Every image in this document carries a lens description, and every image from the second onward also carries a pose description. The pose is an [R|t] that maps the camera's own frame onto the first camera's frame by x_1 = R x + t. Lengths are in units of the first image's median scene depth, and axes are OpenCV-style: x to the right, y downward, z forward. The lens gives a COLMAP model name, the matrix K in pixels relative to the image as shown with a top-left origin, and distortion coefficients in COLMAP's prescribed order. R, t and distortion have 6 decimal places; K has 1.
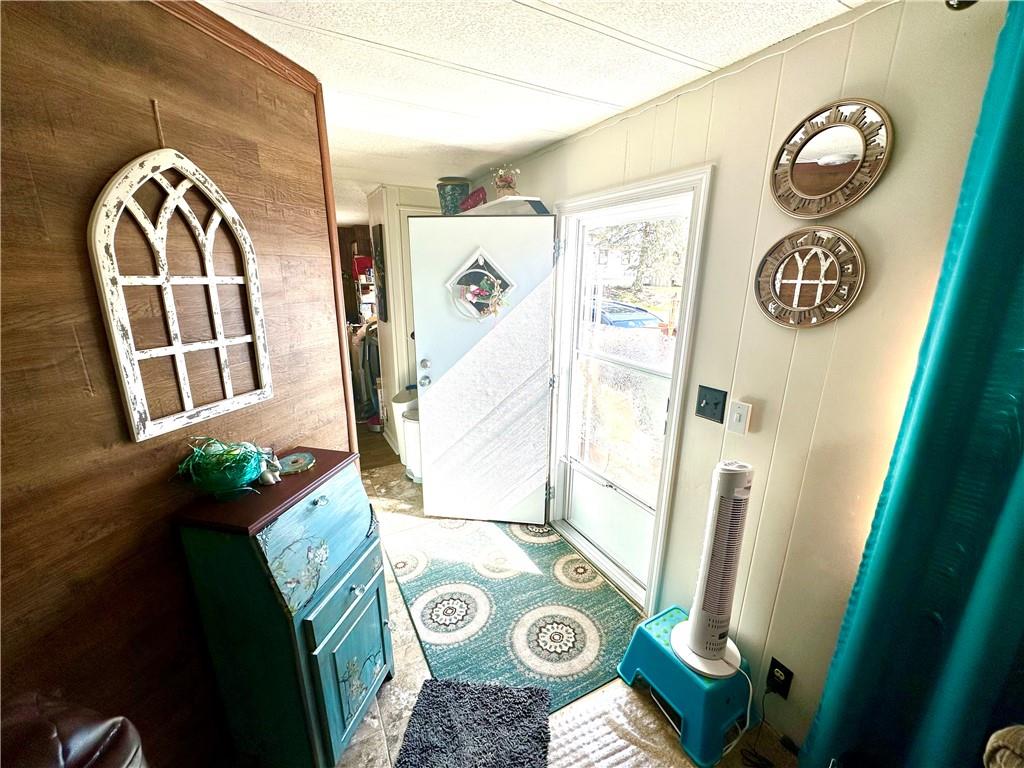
lens RADIAL K [[408.2, 0, 512.0], [0, 408.2, 384.0], [0, 0, 1]] dist [-0.000899, -0.000371]
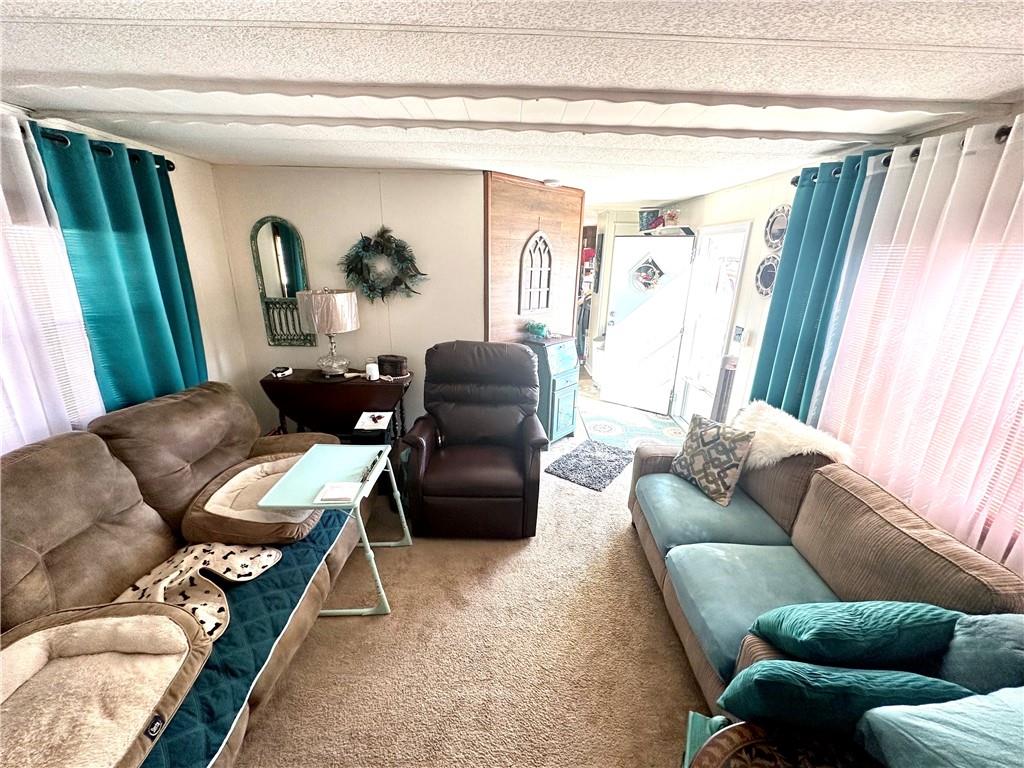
lens RADIAL K [[408.2, 0, 512.0], [0, 408.2, 384.0], [0, 0, 1]] dist [-0.000899, -0.000371]
pose [[0.872641, 0.161996, -0.460712, 0.332058], [-0.143620, 0.986791, 0.074943, 0.215602], [0.466767, 0.000769, 0.884380, -0.973566]]
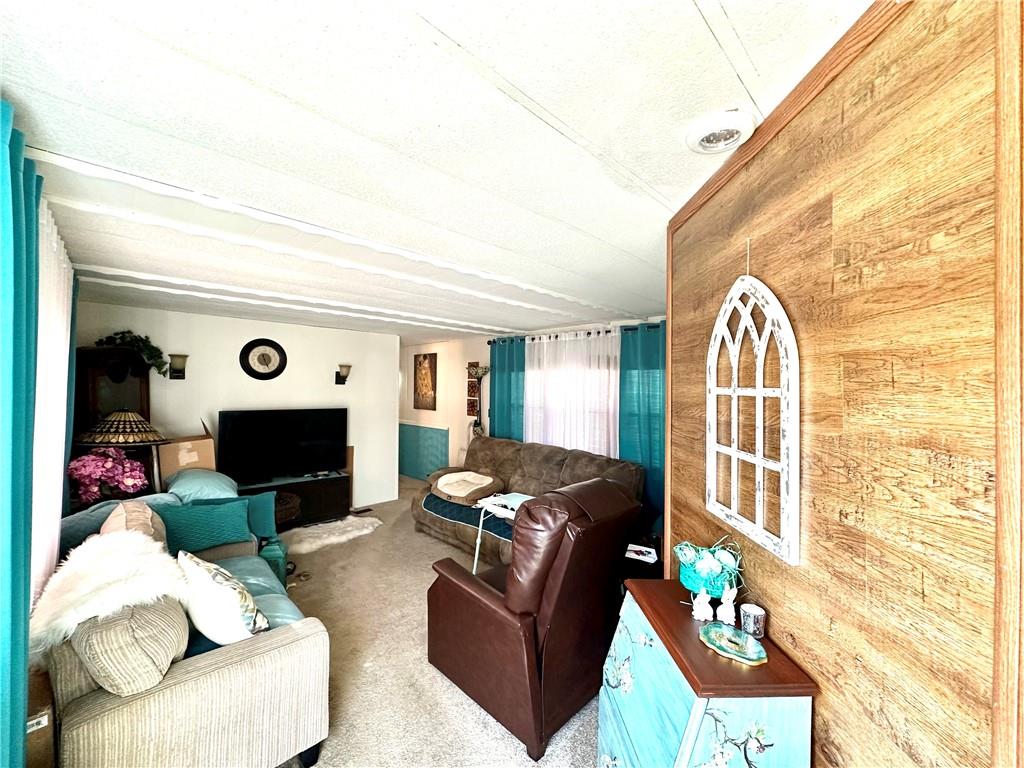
lens RADIAL K [[408.2, 0, 512.0], [0, 408.2, 384.0], [0, 0, 1]] dist [-0.000899, -0.000371]
pose [[-0.965072, -0.023420, -0.260935, 0.020181], [-0.089135, 0.965930, 0.242970, -0.232121], [0.246354, 0.257742, -0.934280, 0.892850]]
